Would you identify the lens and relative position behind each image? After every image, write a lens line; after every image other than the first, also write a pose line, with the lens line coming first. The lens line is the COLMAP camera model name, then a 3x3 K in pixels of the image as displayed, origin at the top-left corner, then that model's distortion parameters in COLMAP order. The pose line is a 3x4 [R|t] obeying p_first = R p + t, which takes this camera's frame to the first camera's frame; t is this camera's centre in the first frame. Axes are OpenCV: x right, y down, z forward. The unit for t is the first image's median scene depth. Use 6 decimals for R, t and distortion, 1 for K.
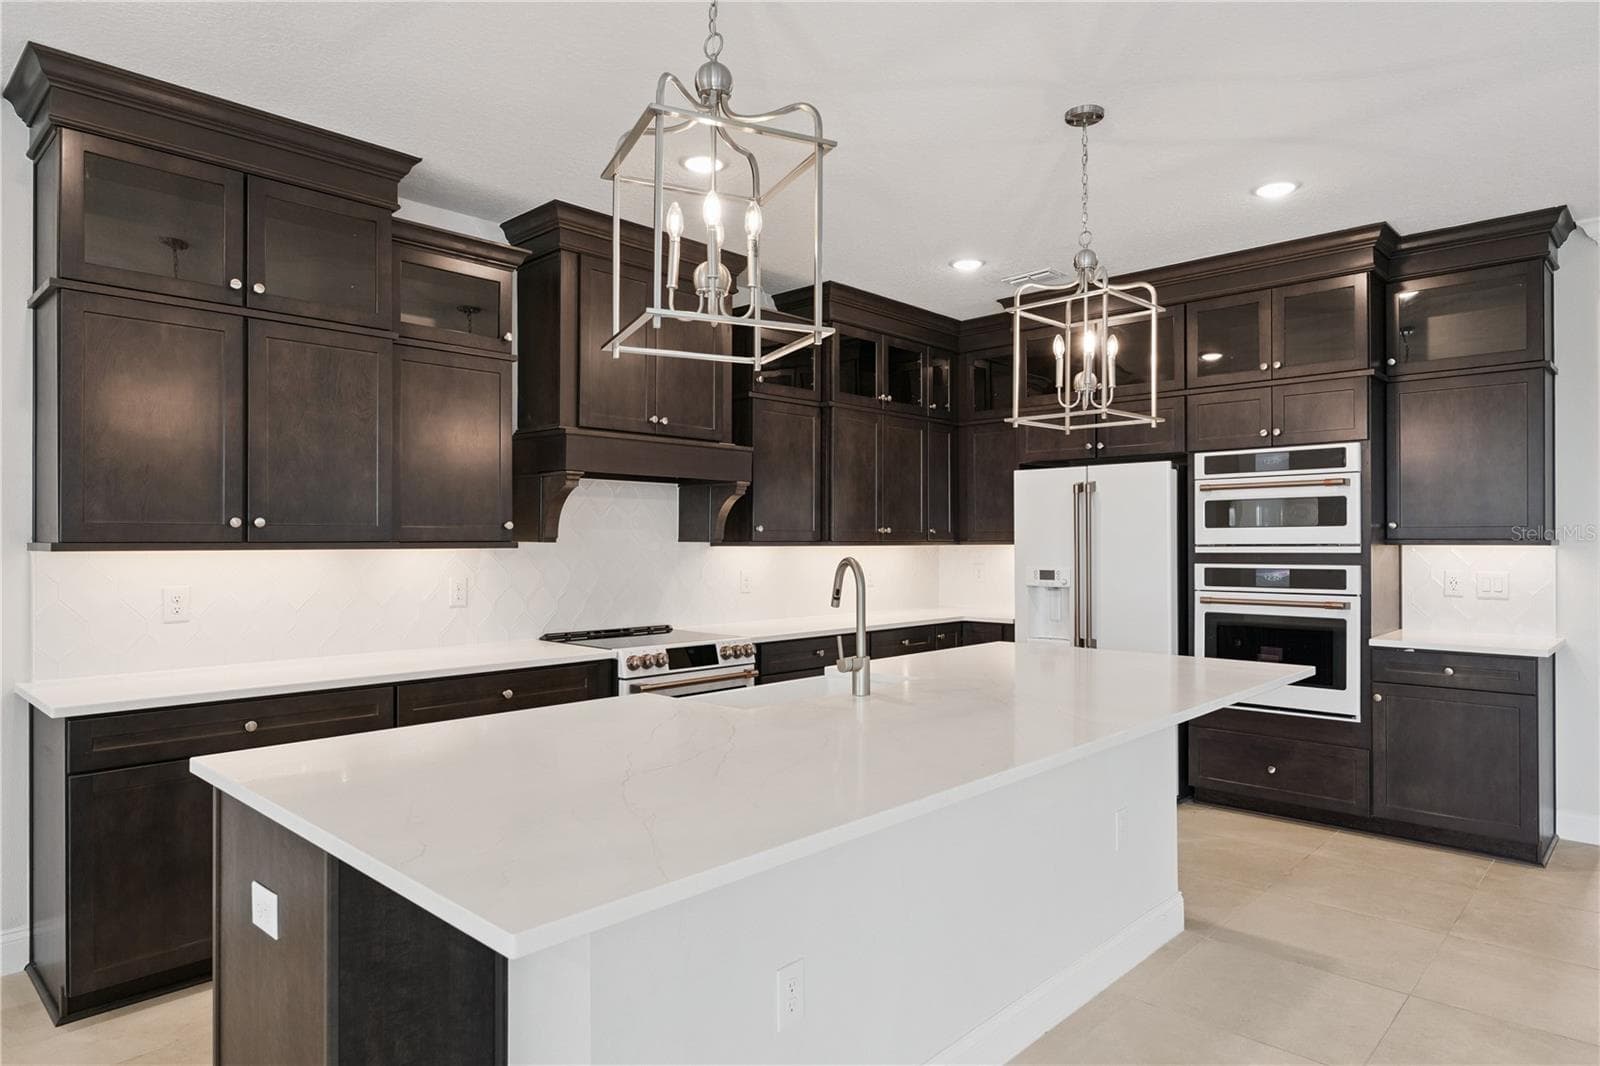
lens RADIAL K [[953.9, 0, 814.3], [0, 953.9, 535.8], [0, 0, 1]] dist [-0.000518, 0.000073]
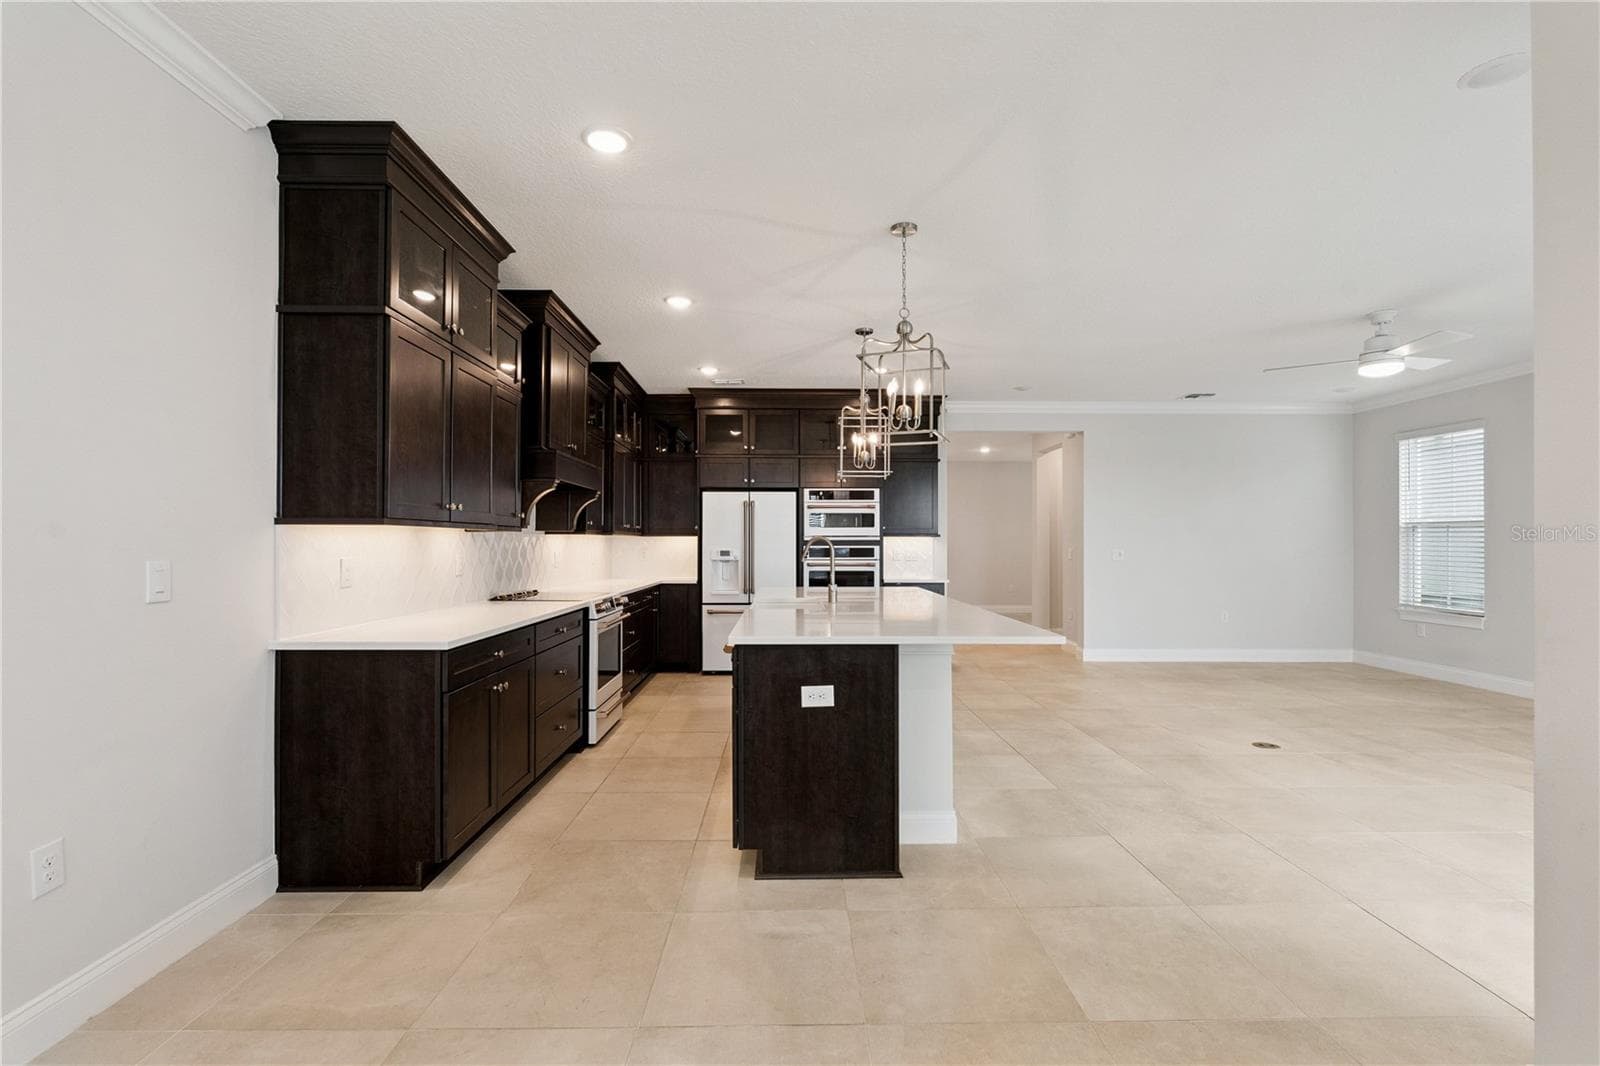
lens RADIAL K [[709.4, 0, 806.4], [0, 709.4, 536.4], [0, 0, 1]] dist [-0.007016, 0.003353]
pose [[0.717704, 0.009695, 0.696281, -0.663609], [-0.006968, 0.999953, -0.006741, 0.021816], [-0.696314, -0.000014, 0.717738, -0.037439]]
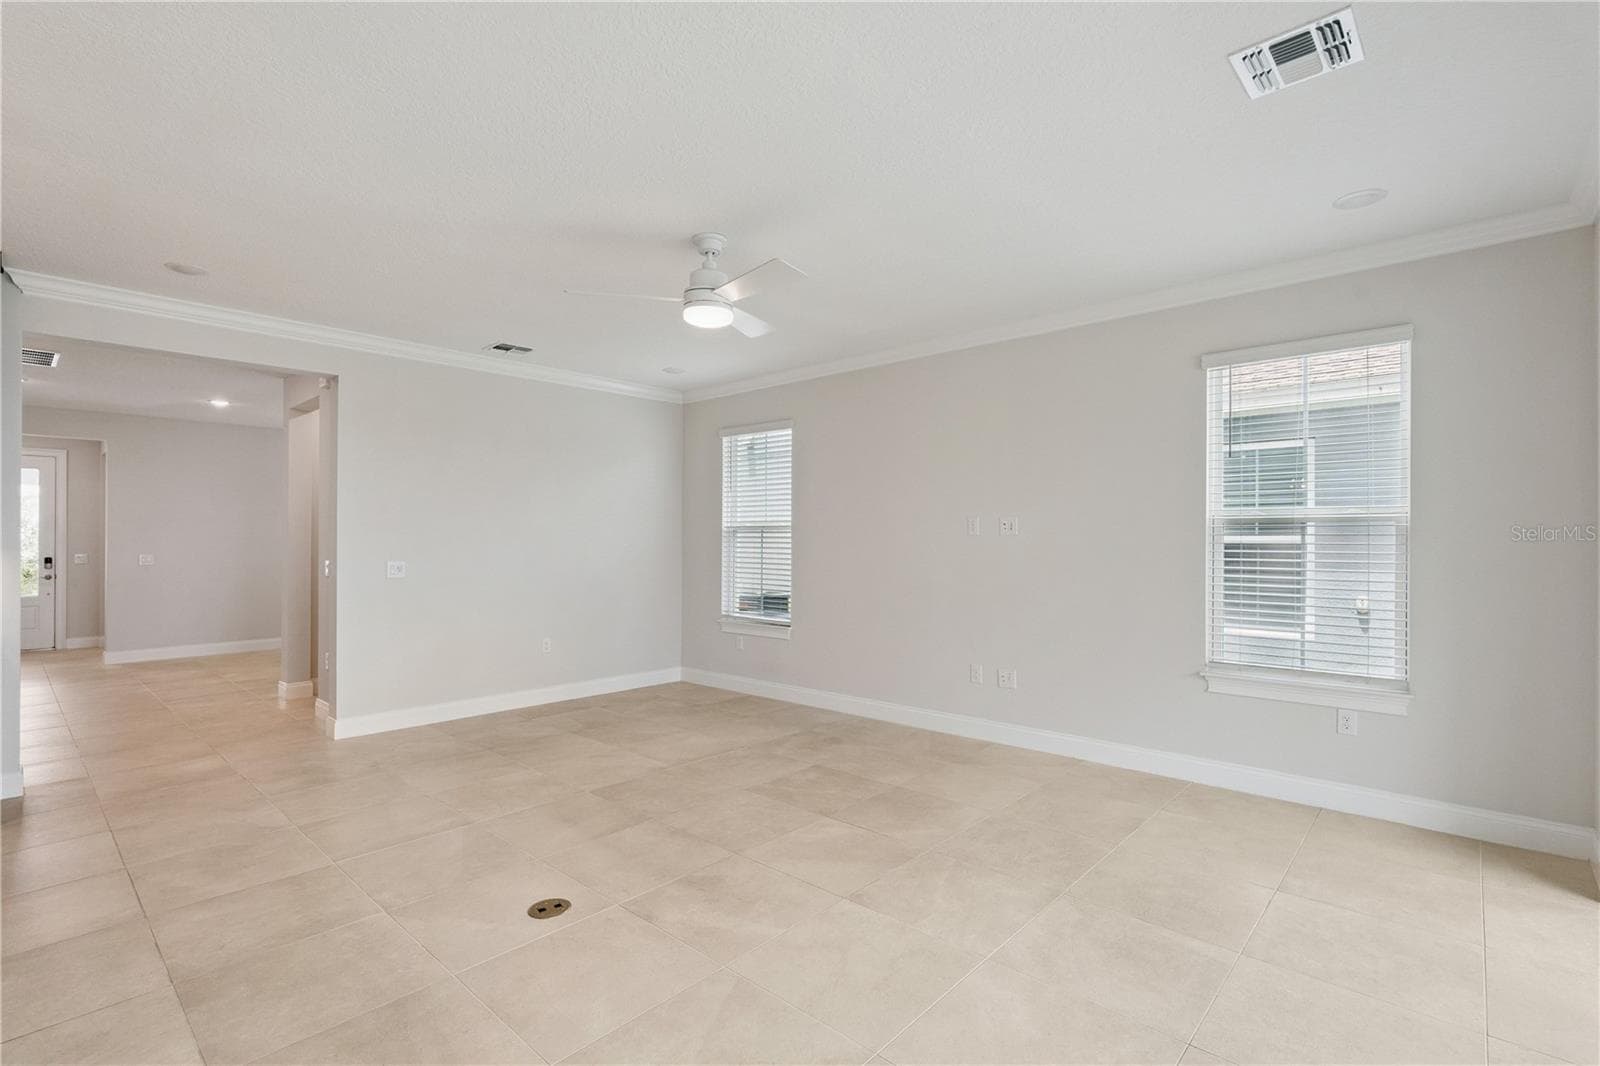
lens RADIAL K [[730.7, 0, 806.0], [0, 730.7, 534.1], [0, 0, 1]] dist [0.000989, -0.000564]
pose [[-0.017349, 0.010478, 0.999795, -0.108054], [-0.005484, 0.999929, -0.010575, 0.000918], [-0.999834, -0.005667, -0.017290, 0.028398]]
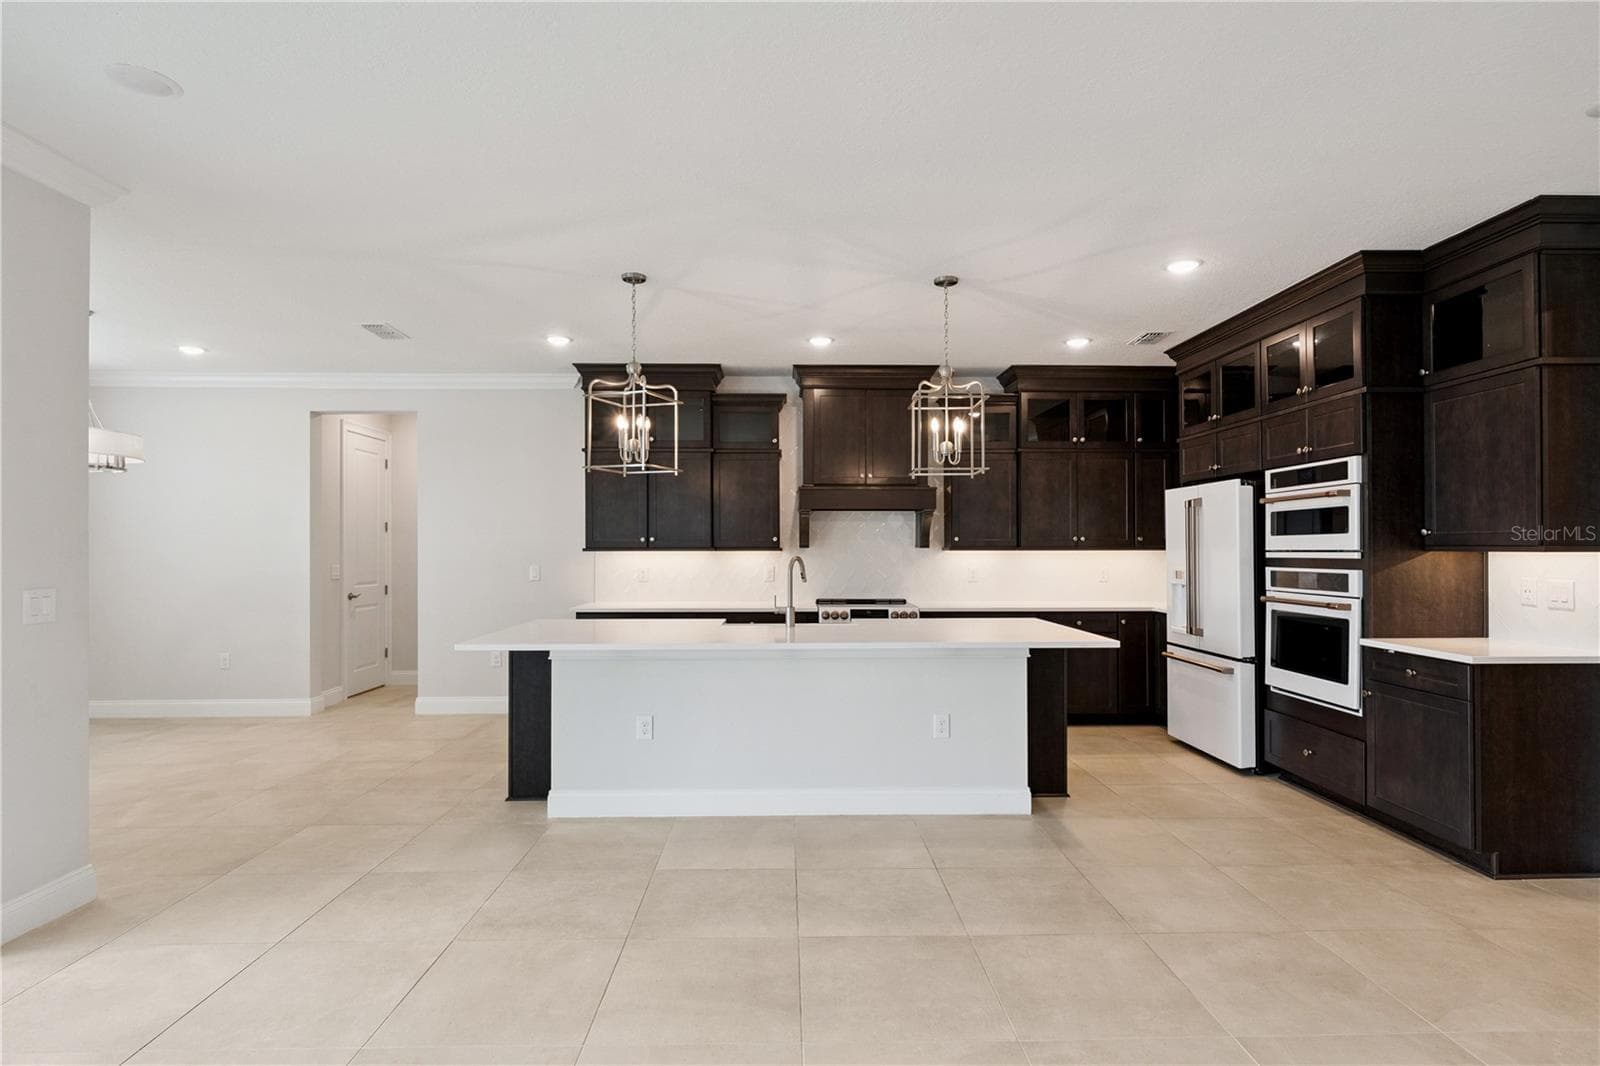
lens RADIAL K [[807.1, 0, 801.0], [0, 807.1, 538.7], [0, 0, 1]] dist [-0.001690, 0.001078]
pose [[0.698754, -0.007582, -0.715322, 0.781895], [0.004262, 0.999970, -0.006436, -0.001056], [0.715350, 0.001449, 0.698765, -0.085588]]
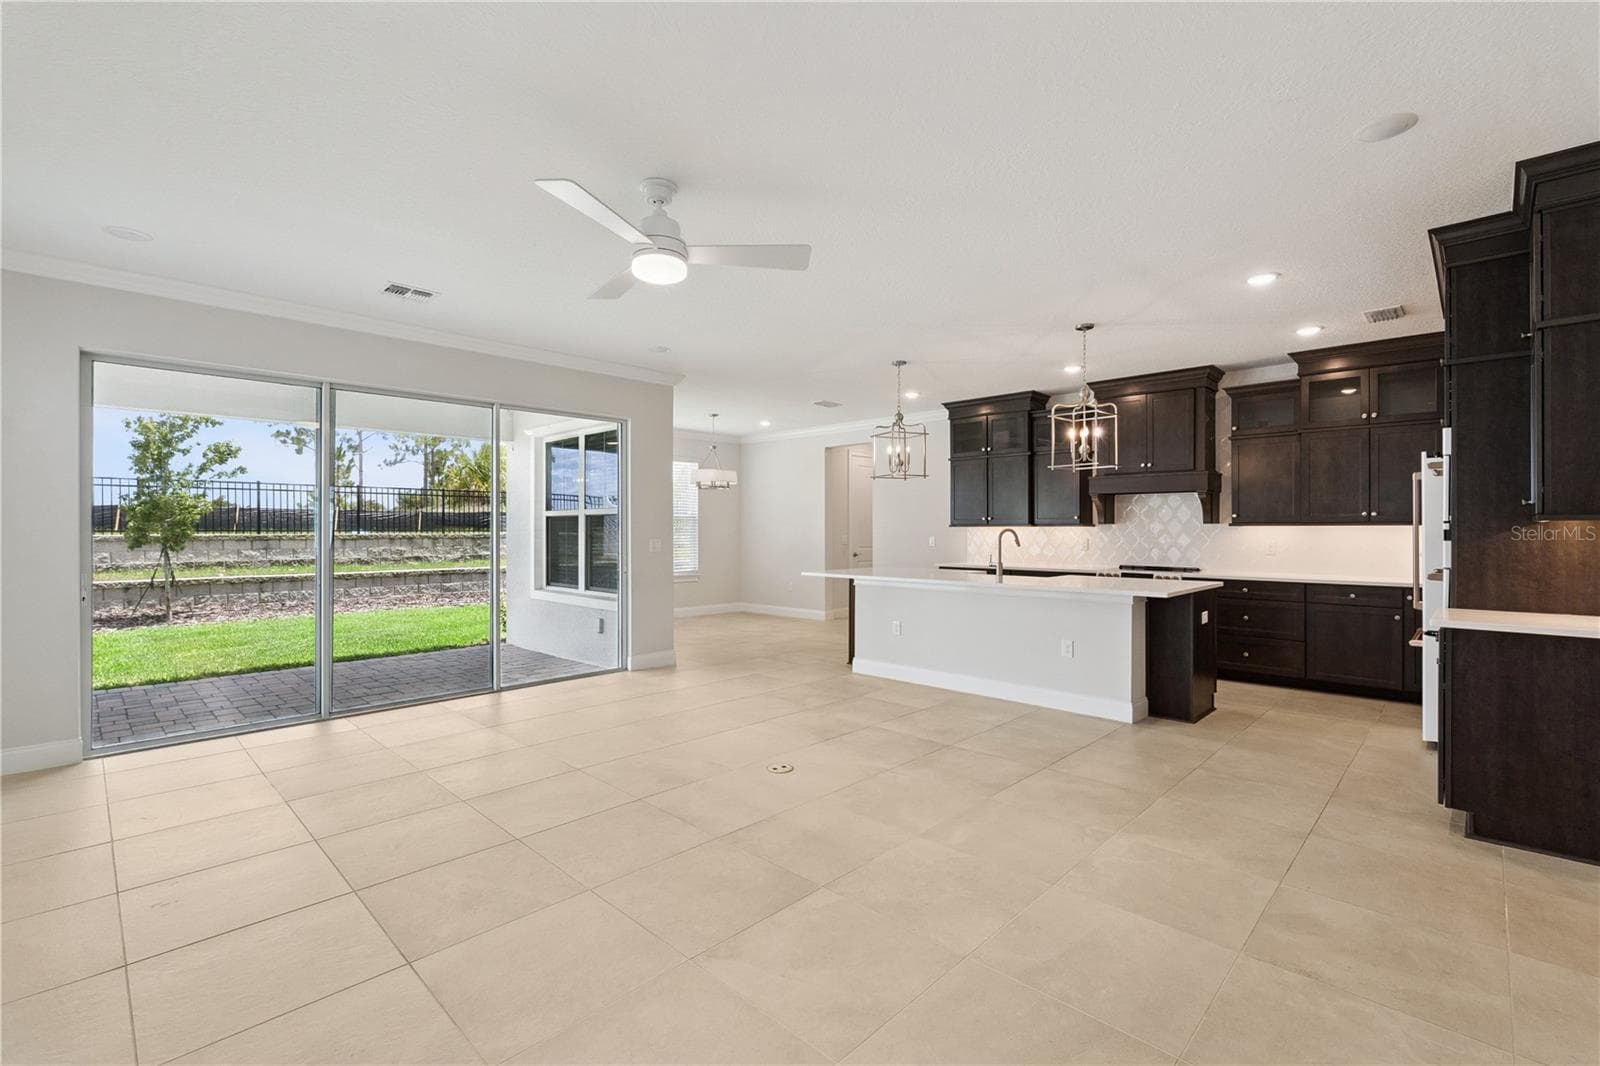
lens RADIAL K [[709.4, 0, 799.4], [0, 709.4, 524.4], [0, 0, 1]] dist [-0.007016, 0.003353]
pose [[-0.021300, -0.006419, -0.999753, 1.392268], [0.004875, 0.999967, -0.006524, 0.014141], [0.999761, -0.005013, -0.021268, 0.276382]]
